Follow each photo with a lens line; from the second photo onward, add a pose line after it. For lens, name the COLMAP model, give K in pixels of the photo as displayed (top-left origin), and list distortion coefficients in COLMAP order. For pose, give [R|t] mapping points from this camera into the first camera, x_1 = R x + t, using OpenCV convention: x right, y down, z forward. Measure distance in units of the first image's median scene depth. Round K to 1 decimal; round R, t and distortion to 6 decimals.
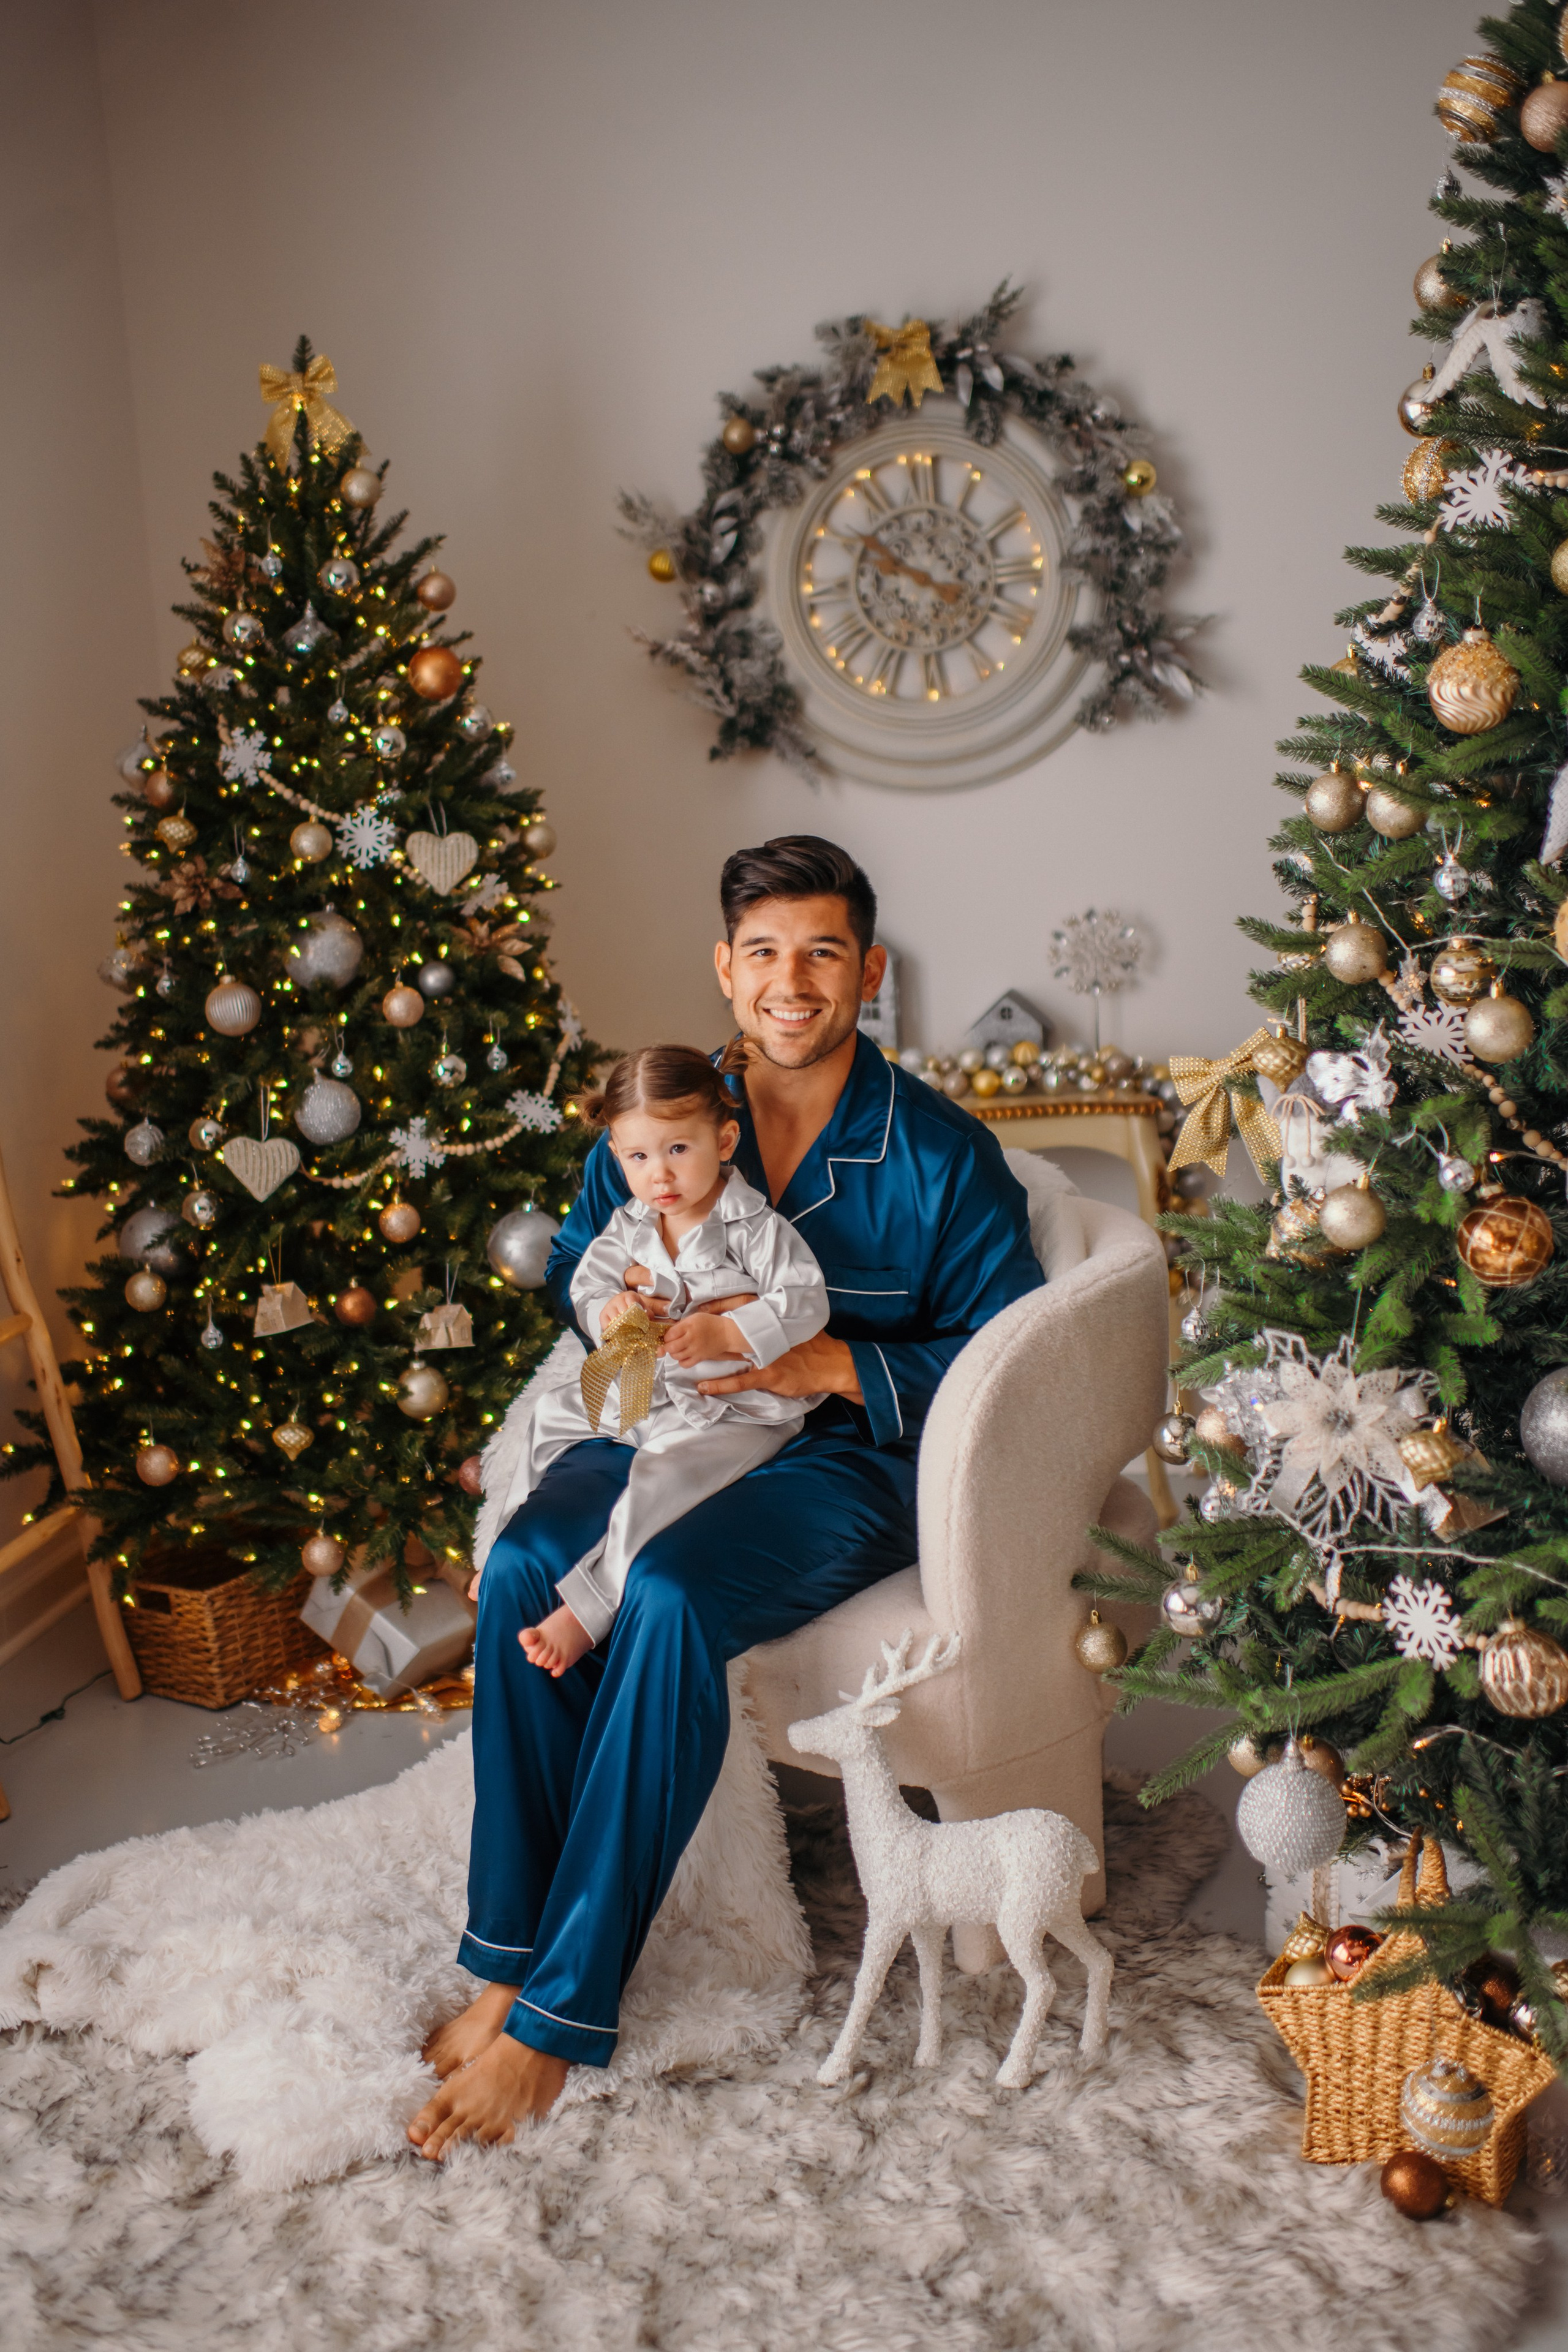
lens RADIAL K [[2329.2, 0, 783.8], [0, 2329.2, 1187.2], [0, 0, 1]] dist [0.004445, -0.008871]
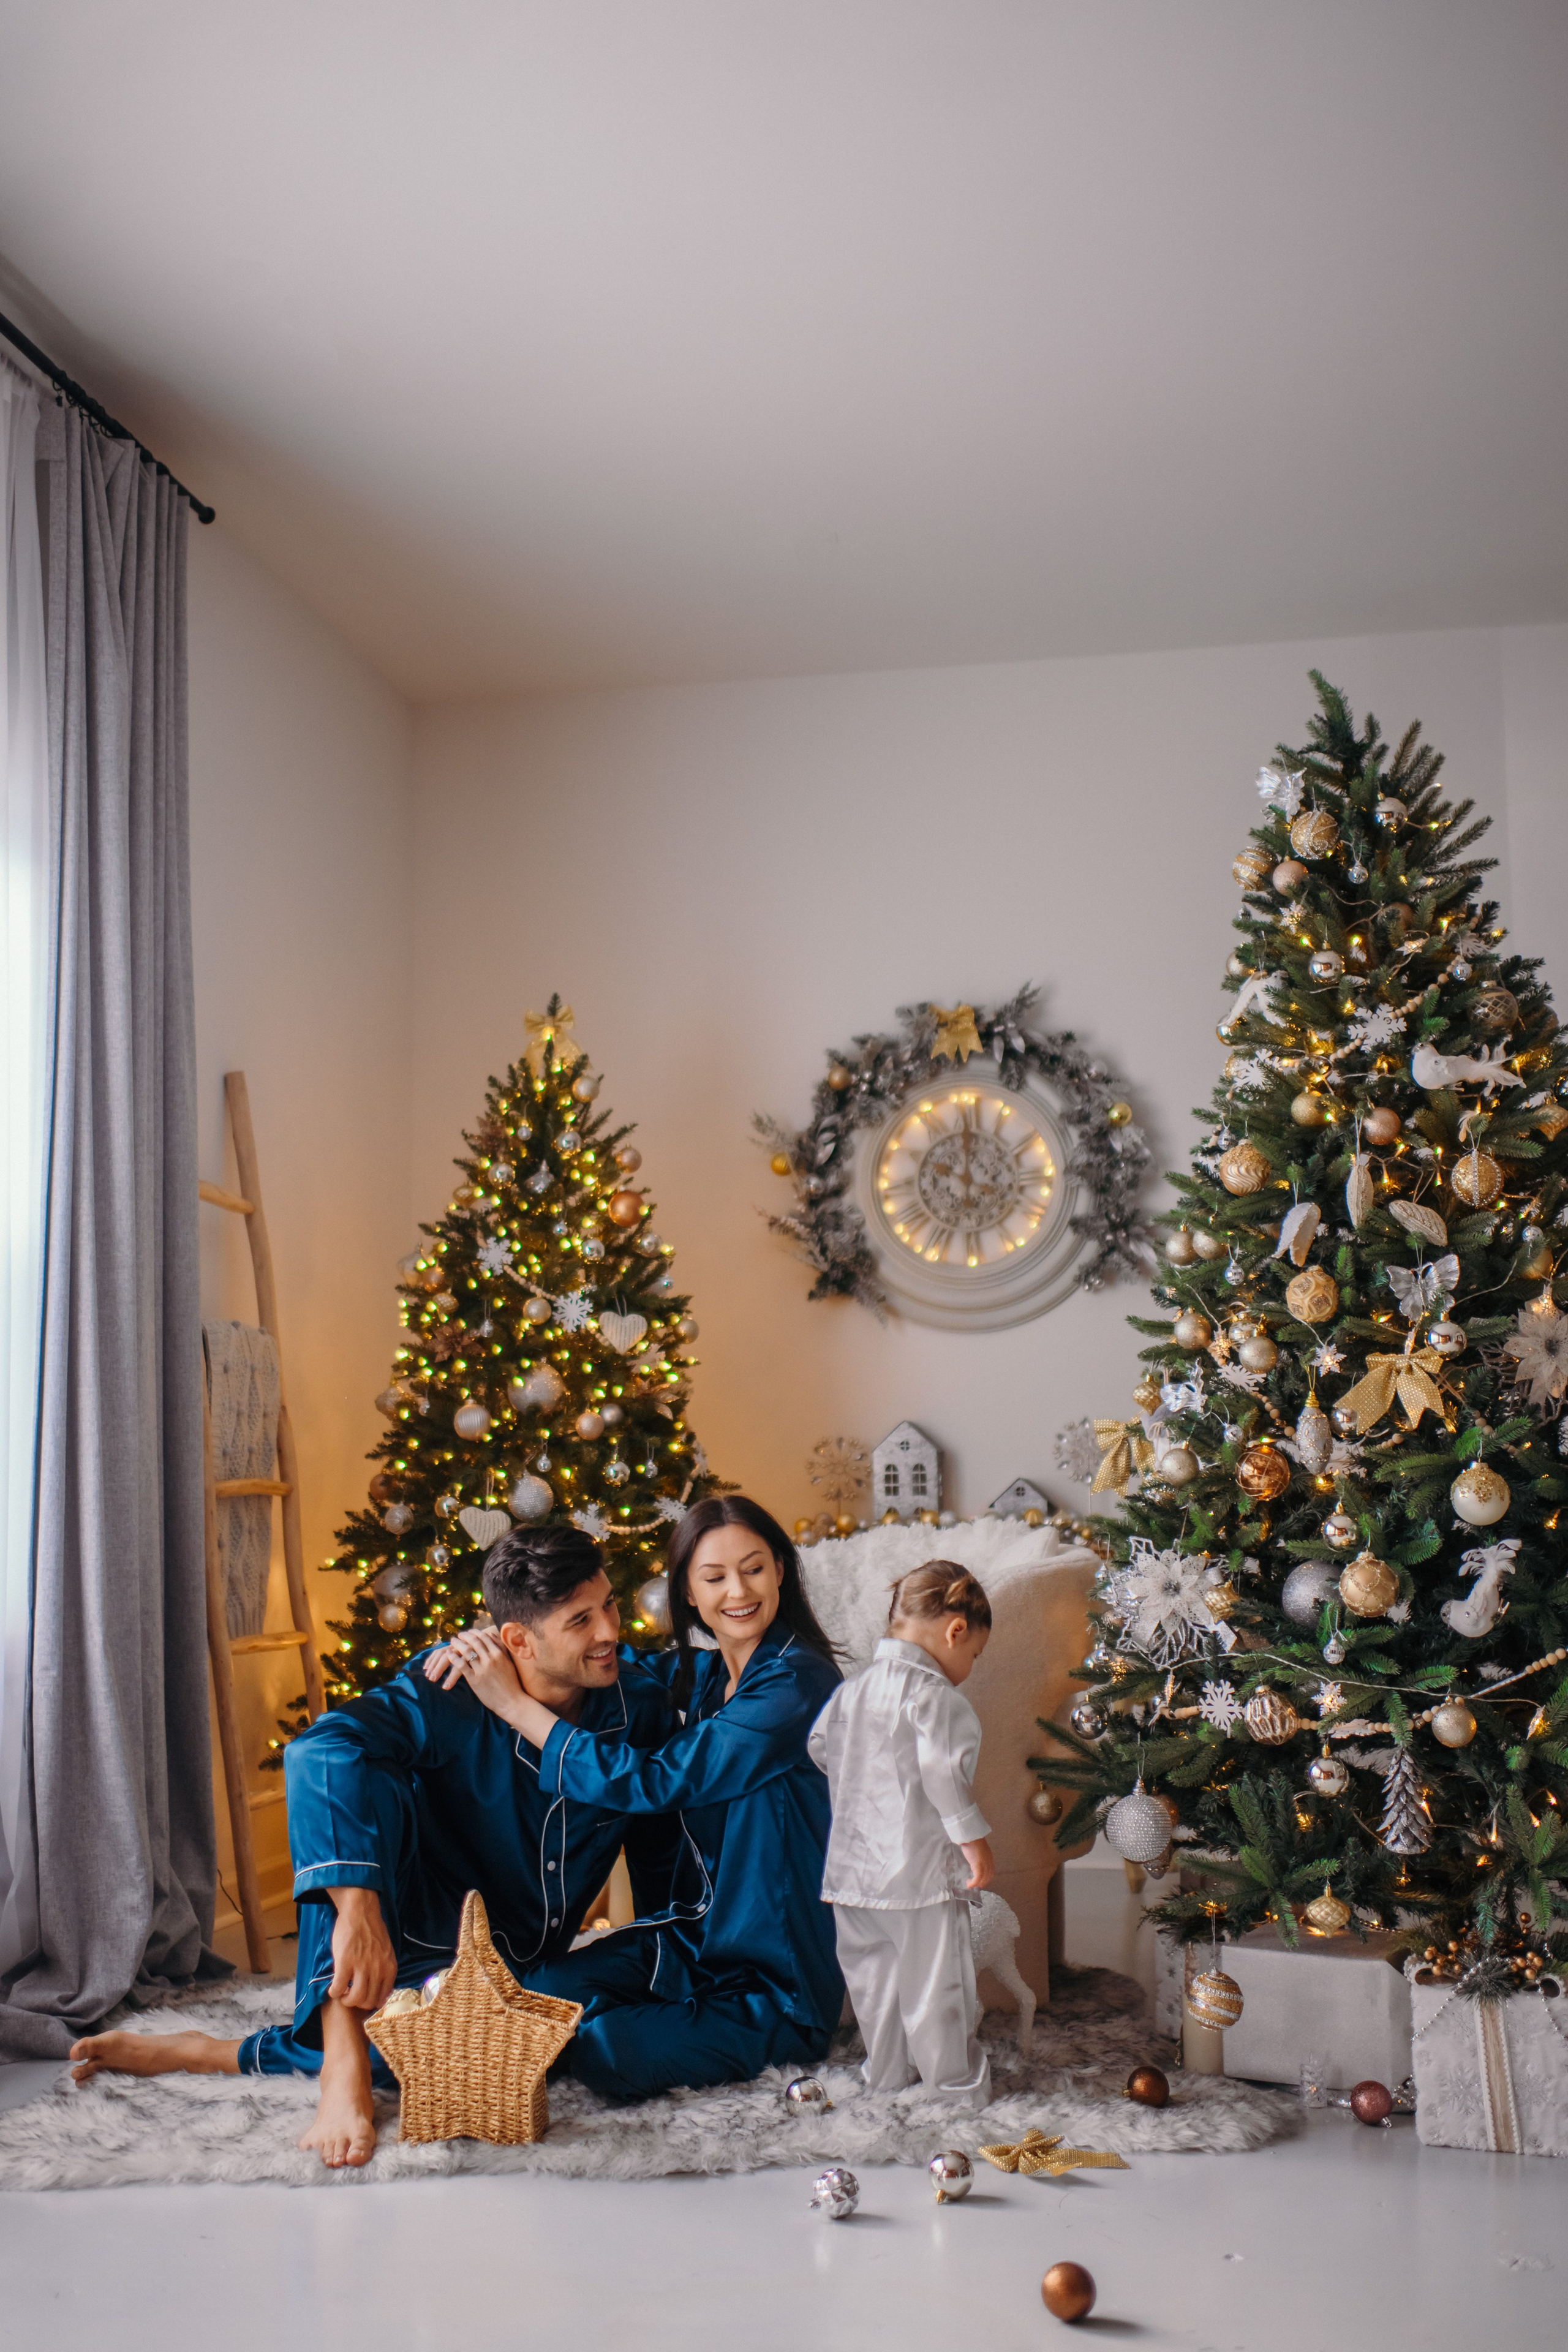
lens RADIAL K [[2373.1, 0, 769.1], [0, 2373.1, 1186.5], [0, 0, 1]] dist [-0.009478, 0.016392]
pose [[0.998021, 0.039277, -0.049099, 0.013721], [-0.052260, 0.952371, -0.300431, 0.211266], [0.034960, 0.302402, 0.952539, -0.429125]]
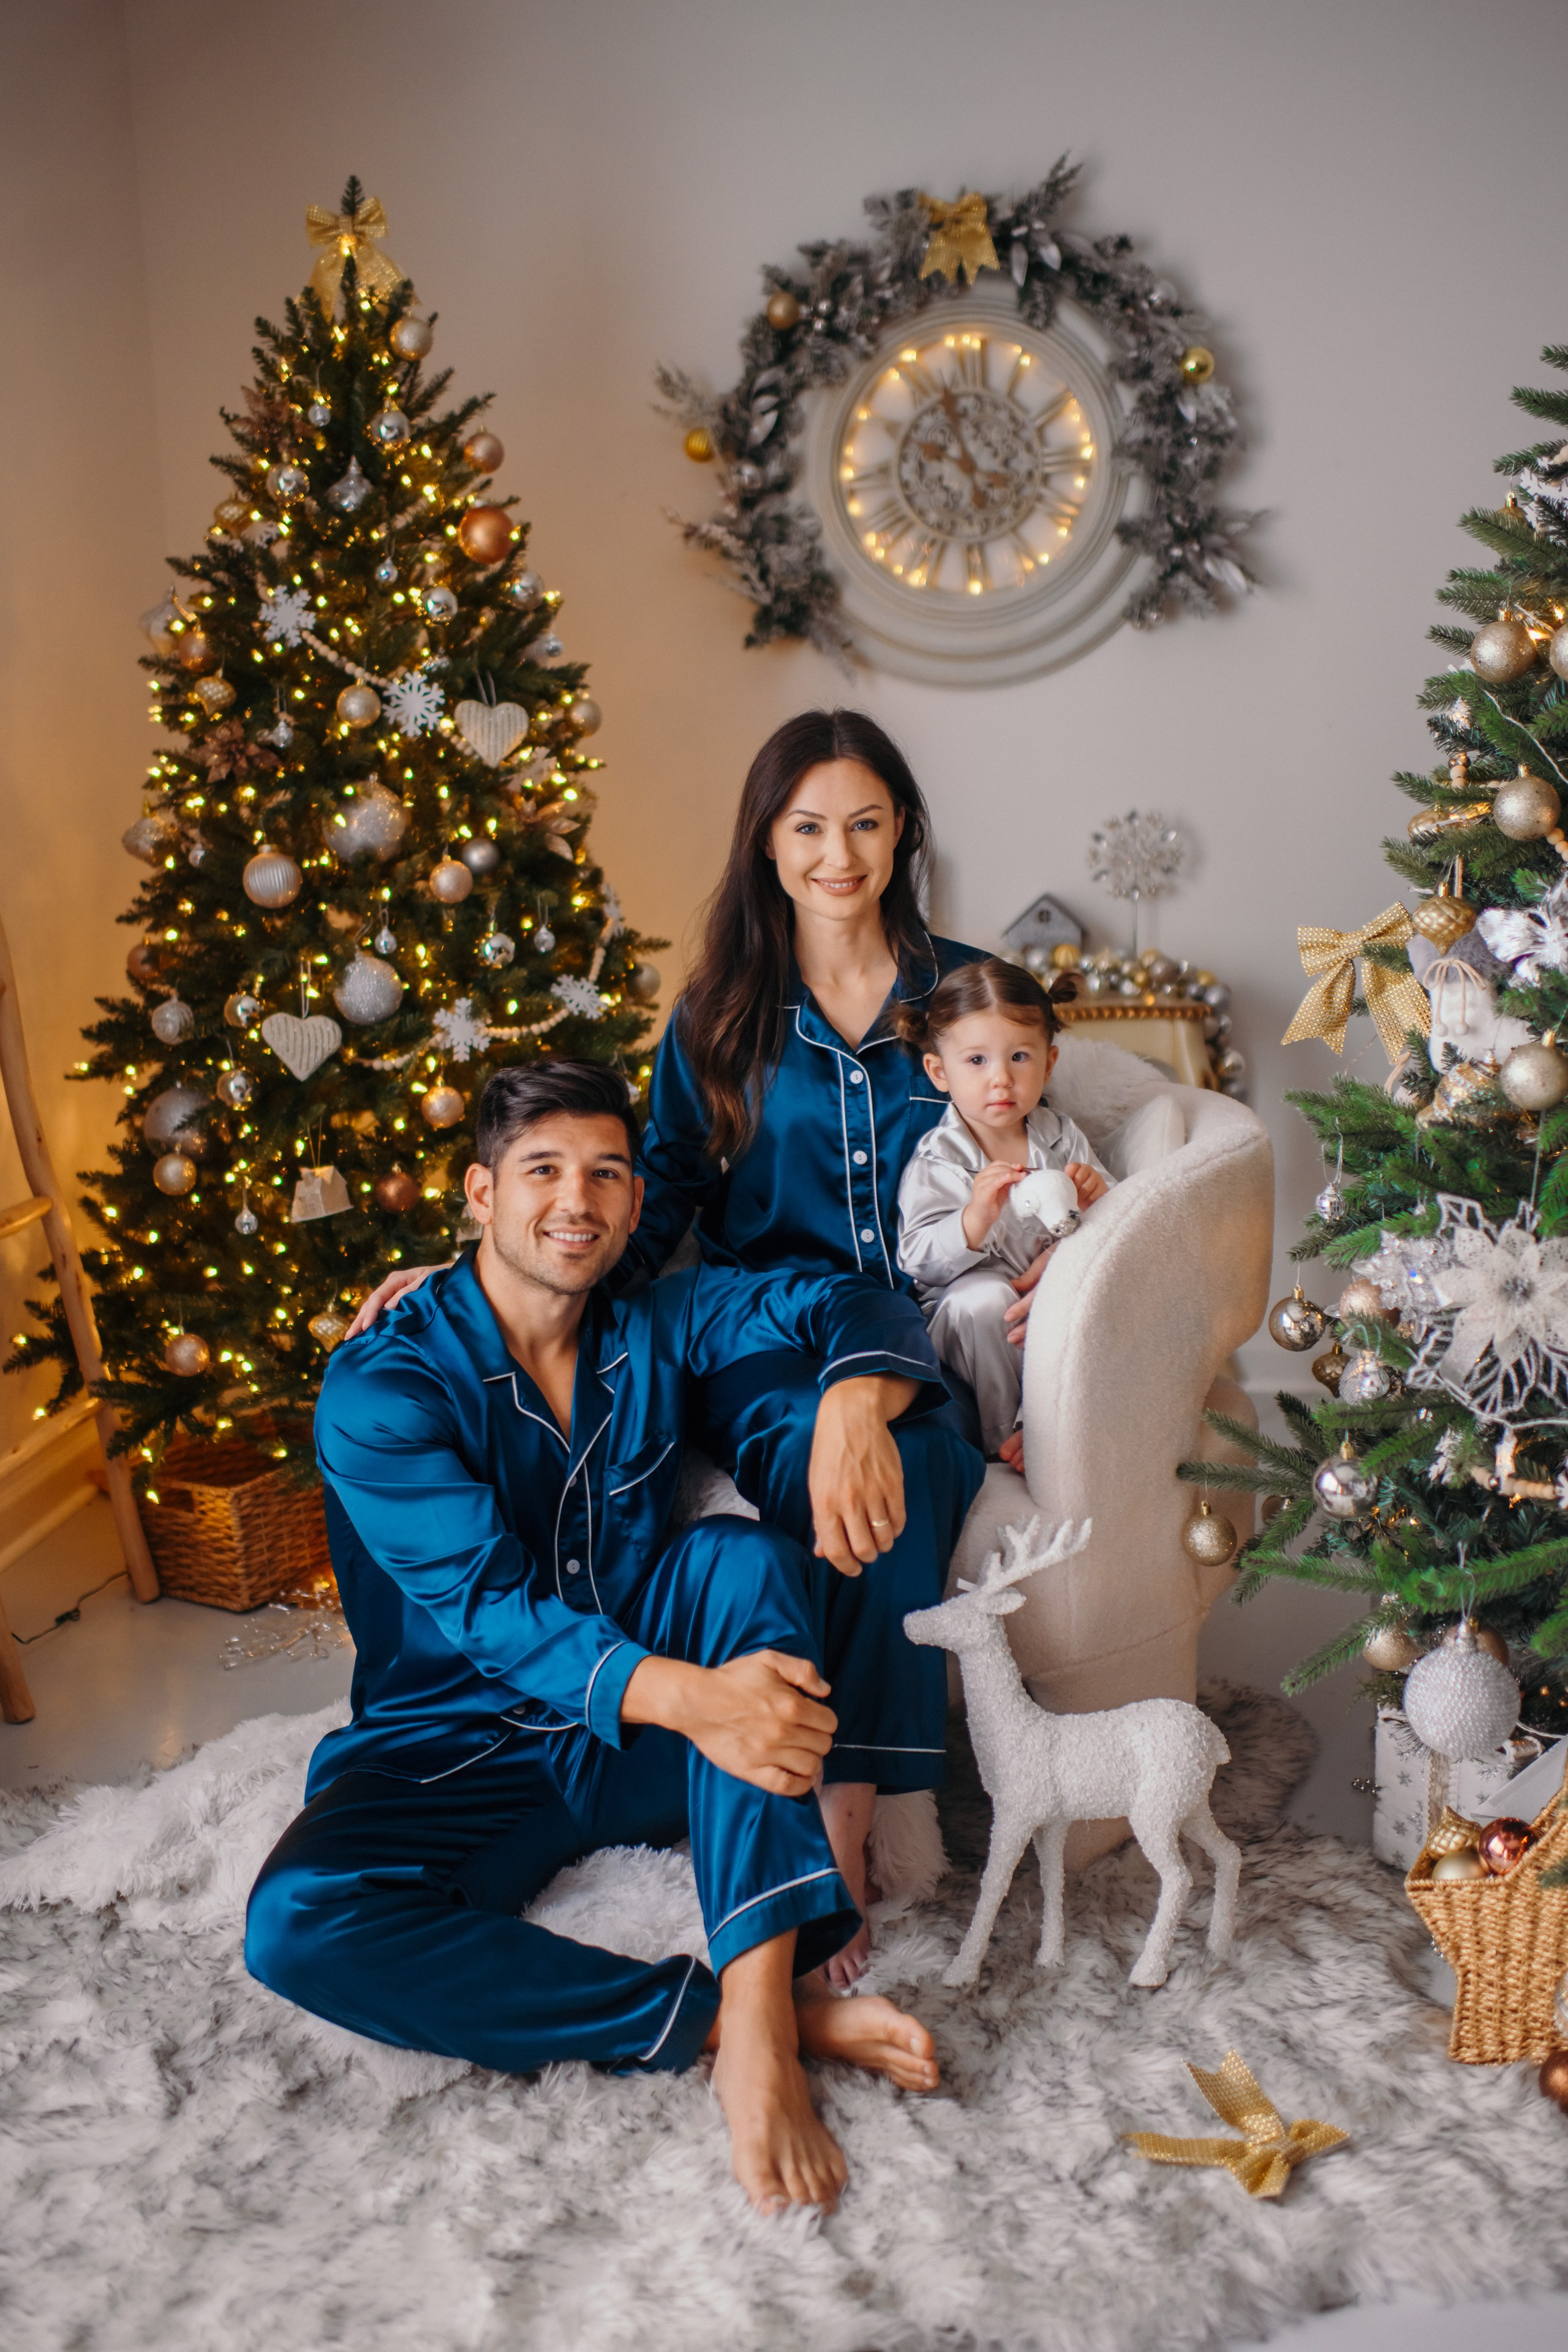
lens RADIAL K [[2330.4, 0, 784.0], [0, 2330.4, 1176.0], [0, 0, 1]] dist [0.004443, -0.004583]
pose [[0.999057, 0.016763, 0.040061, -0.061084], [-0.017318, 0.999758, 0.013567, 0.027516], [-0.039824, -0.014248, 0.999105, 0.033465]]
